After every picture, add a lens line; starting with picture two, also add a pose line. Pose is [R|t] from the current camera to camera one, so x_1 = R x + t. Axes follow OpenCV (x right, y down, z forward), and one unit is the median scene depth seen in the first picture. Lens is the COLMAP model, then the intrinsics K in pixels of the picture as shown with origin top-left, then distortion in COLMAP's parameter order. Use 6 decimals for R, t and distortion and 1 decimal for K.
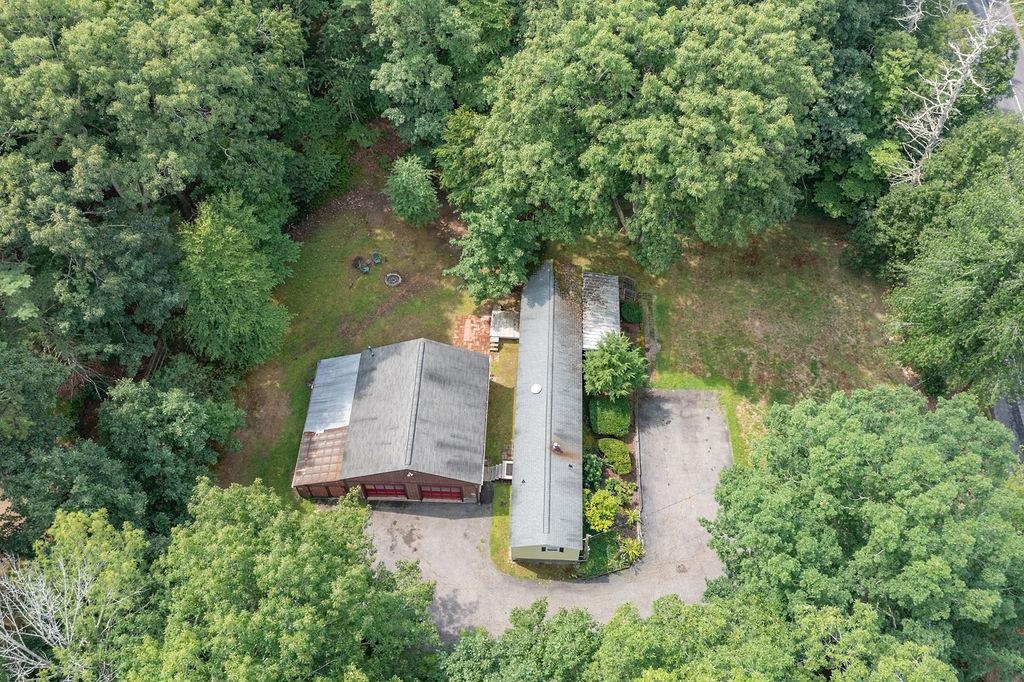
lens RADIAL K [[845.6, 0, 512.0], [0, 845.6, 341.0], [0, 0, 1]] dist [-0.000134, 0.001804]
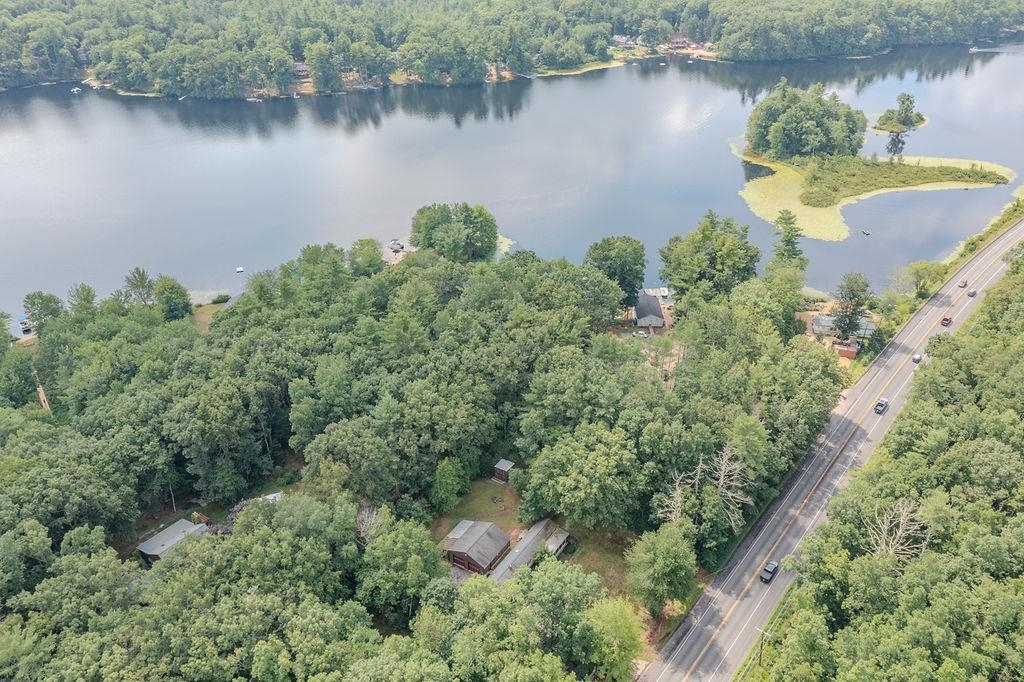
lens RADIAL K [[845.6, 0, 512.0], [0, 845.6, 341.0], [0, 0, 1]] dist [-0.000134, 0.001804]
pose [[0.863755, 0.268804, -0.426229, 1.347495], [-0.414487, 0.860027, -0.297580, 0.389230], [0.286578, 0.433703, 0.854269, -2.338244]]
